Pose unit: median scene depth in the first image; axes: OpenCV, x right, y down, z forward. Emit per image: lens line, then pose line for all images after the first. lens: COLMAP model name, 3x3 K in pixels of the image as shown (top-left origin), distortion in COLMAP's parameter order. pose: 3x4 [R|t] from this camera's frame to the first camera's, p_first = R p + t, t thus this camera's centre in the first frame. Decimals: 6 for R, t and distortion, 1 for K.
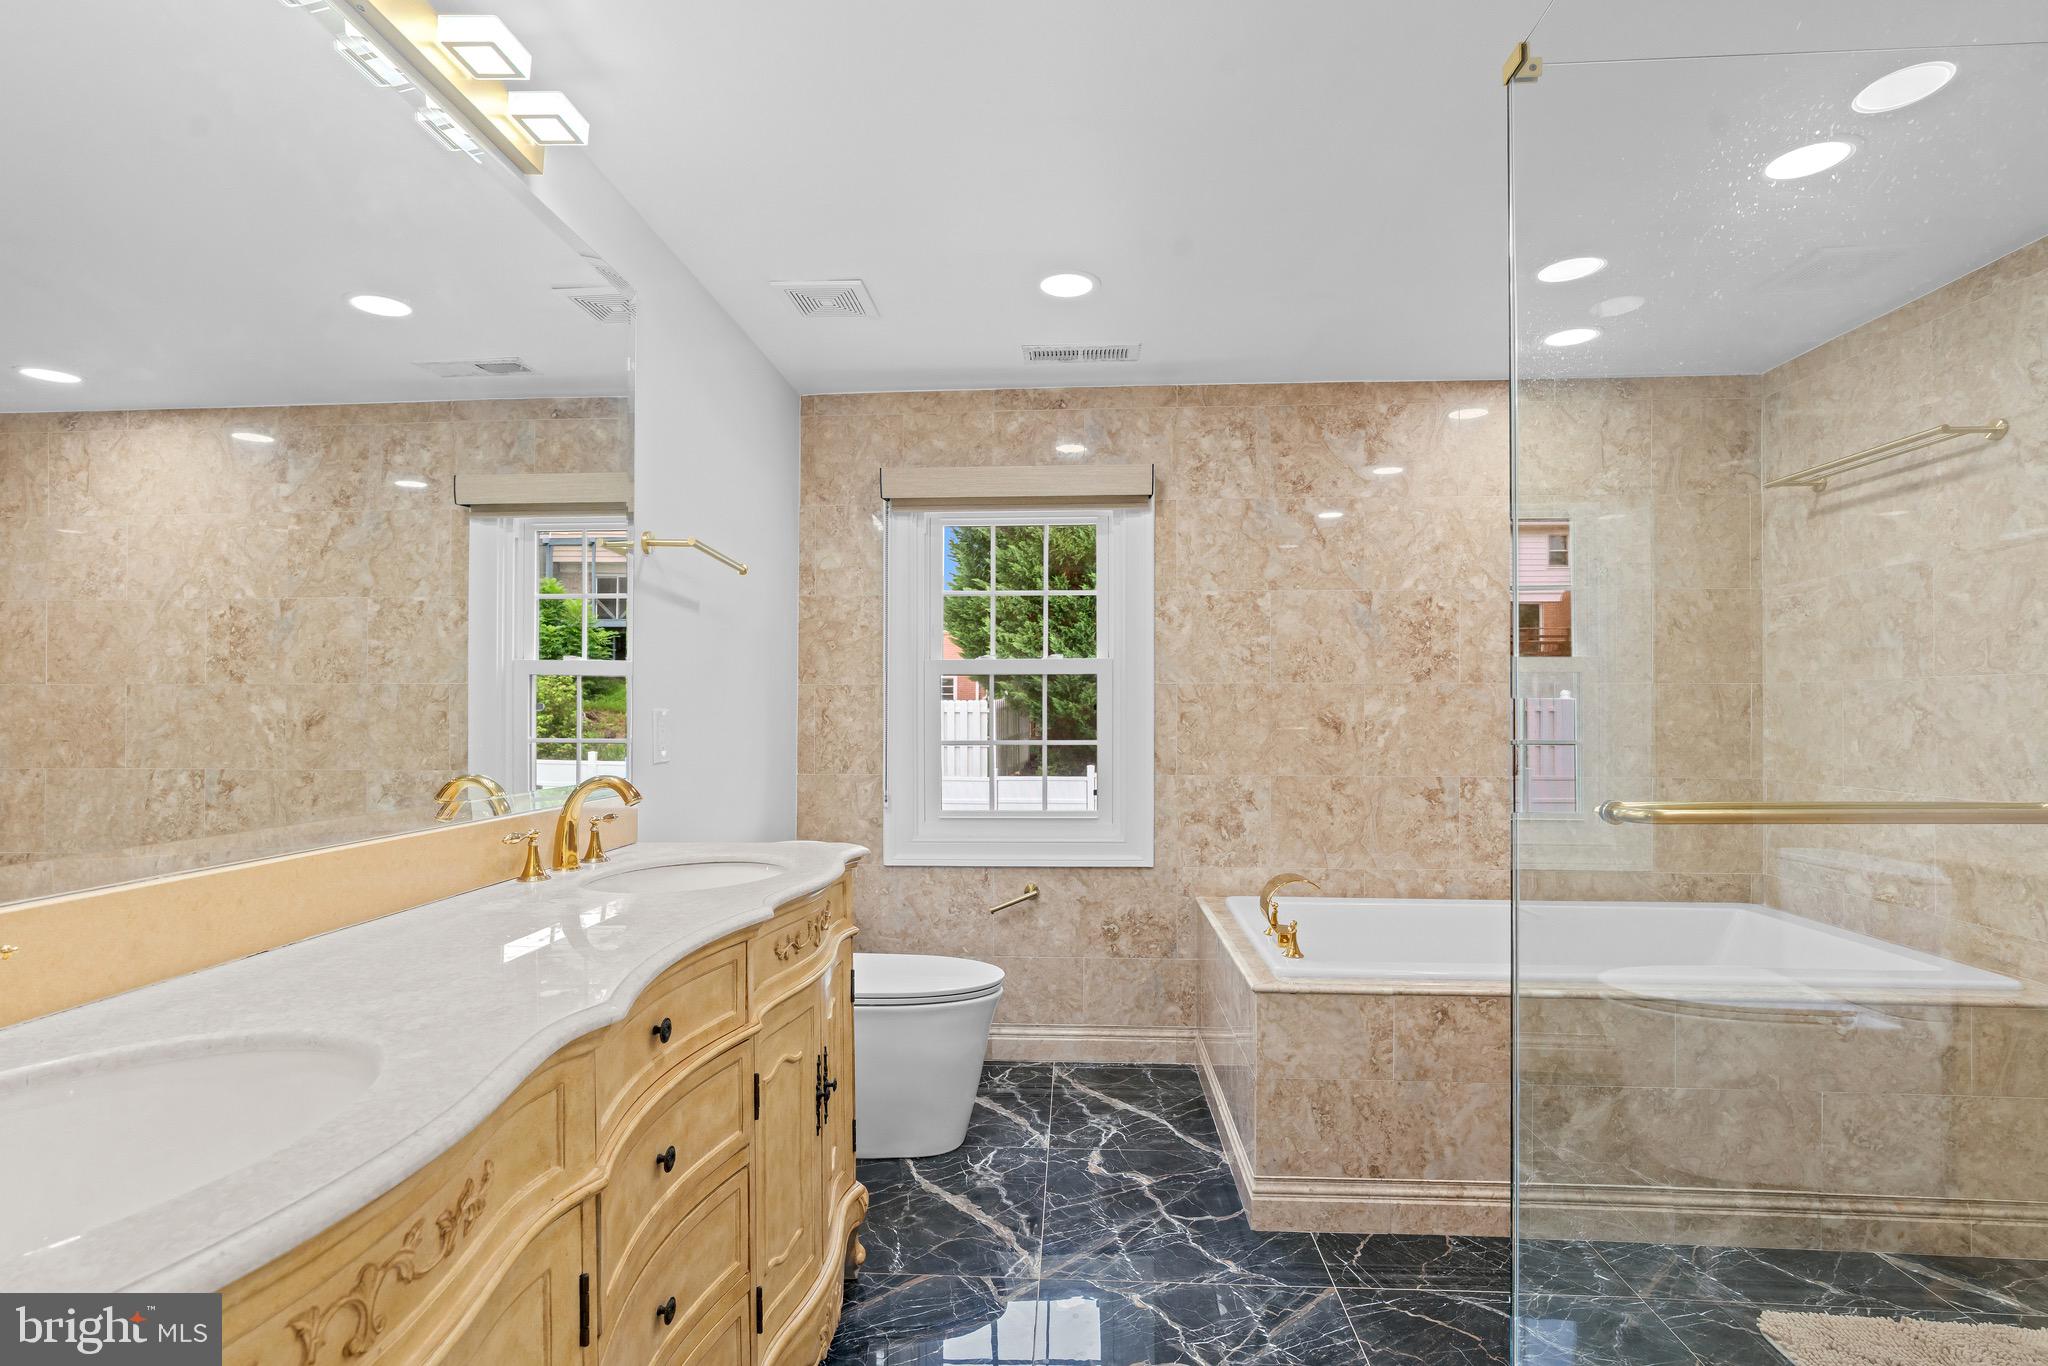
lens RADIAL K [[934.6, 0, 1018.1], [0, 934.6, 691.7], [0, 0, 1]] dist [0.002301, 0.000988]
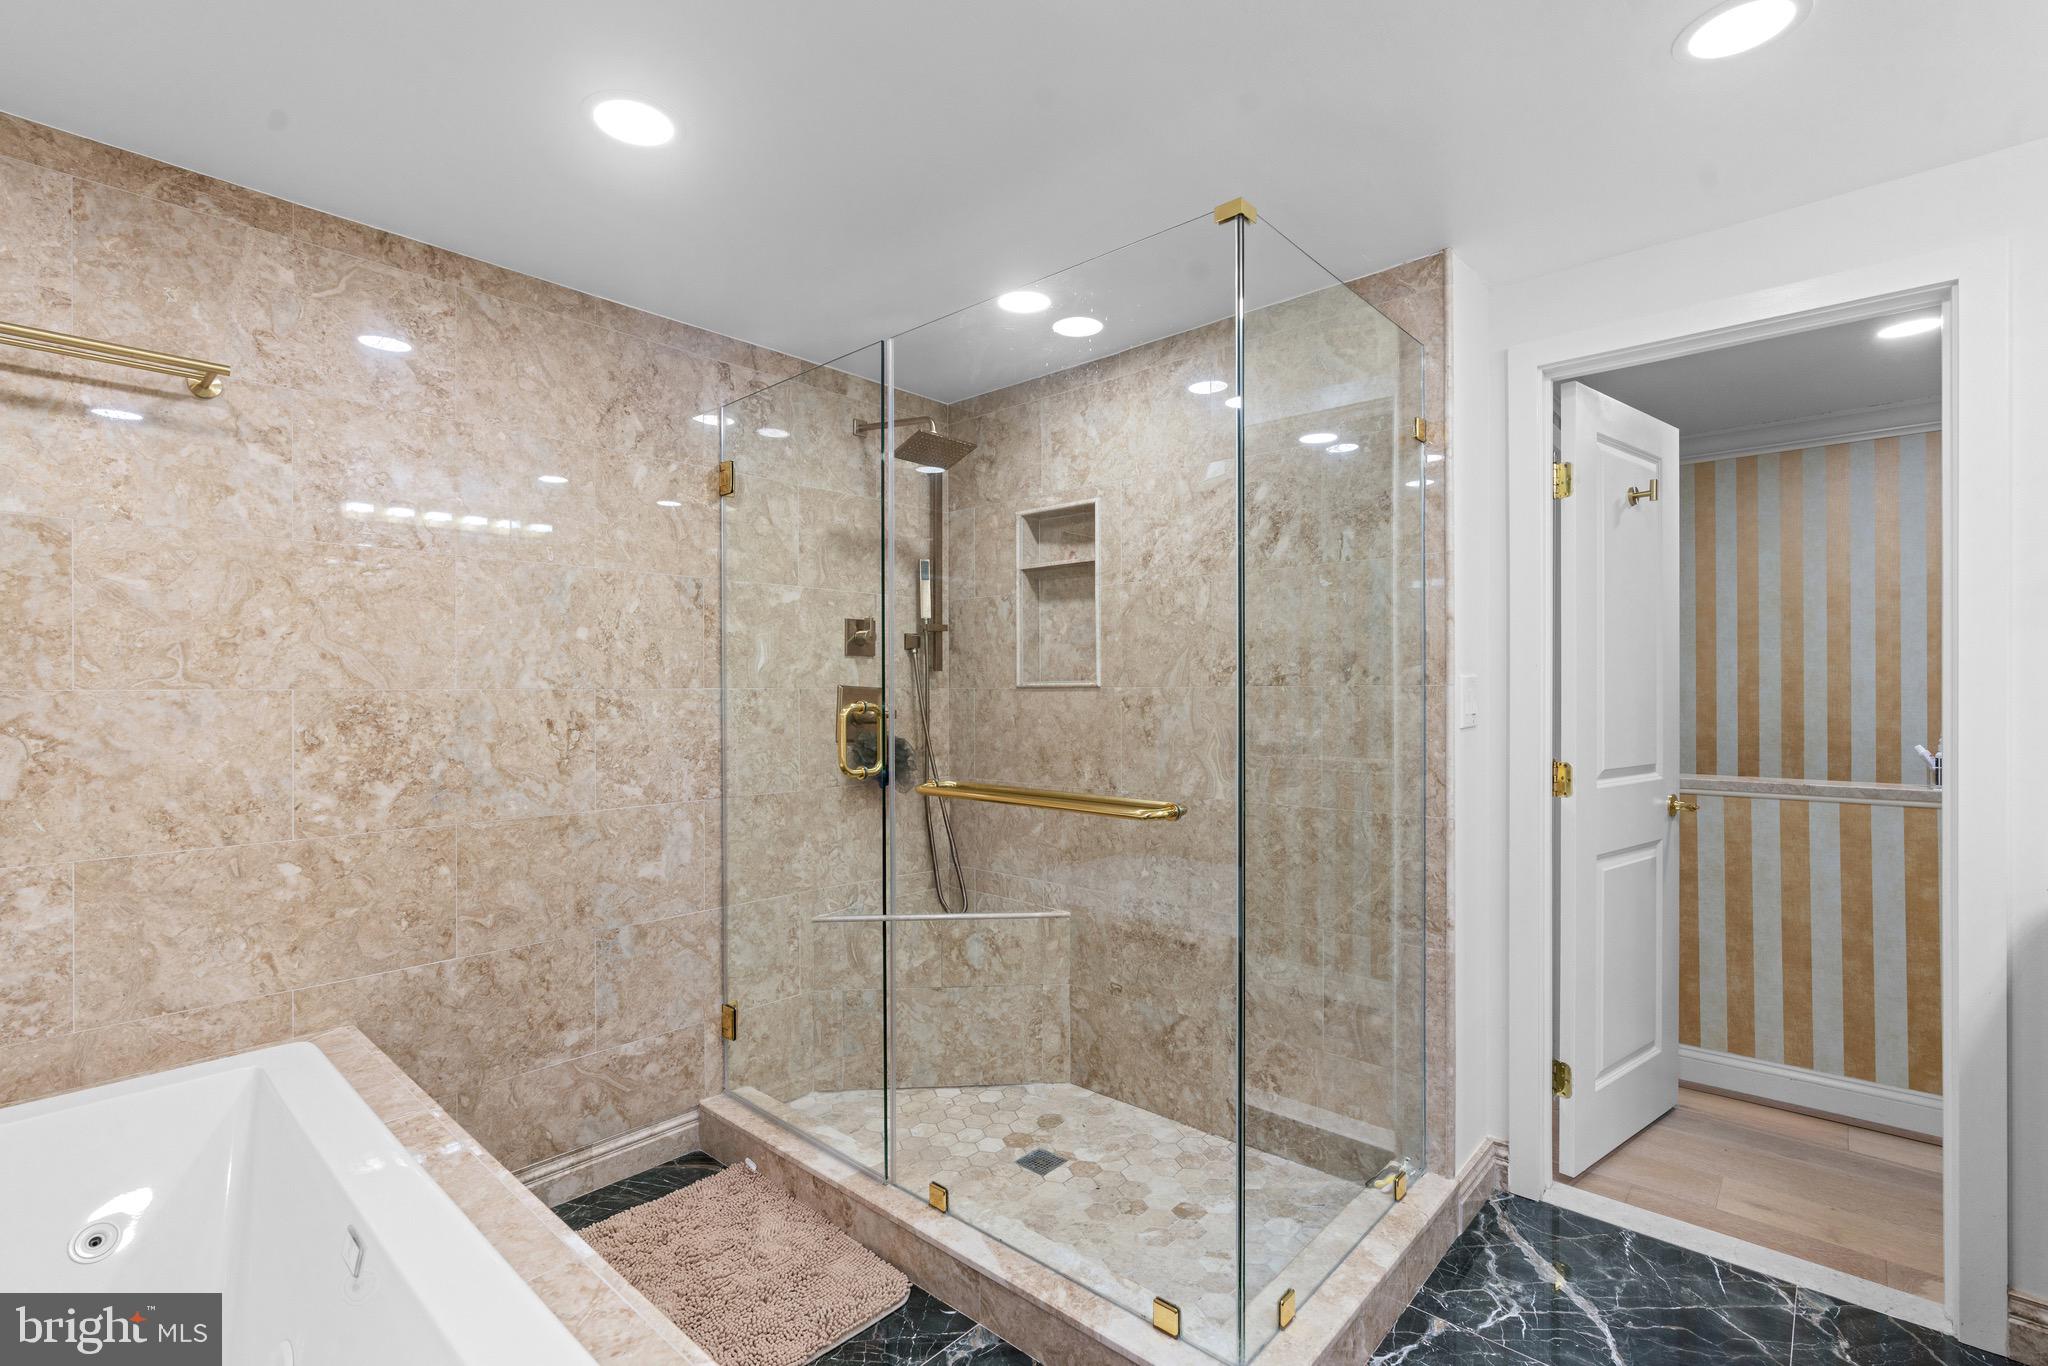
lens RADIAL K [[934.6, 0, 1021.7], [0, 934.6, 690.6], [0, 0, 1]] dist [0.002301, 0.000988]
pose [[-0.778610, 0.004212, 0.627494, -0.006000], [-0.004929, 0.999906, -0.012827, -0.010510], [-0.627488, -0.013080, -0.778516, 1.169410]]
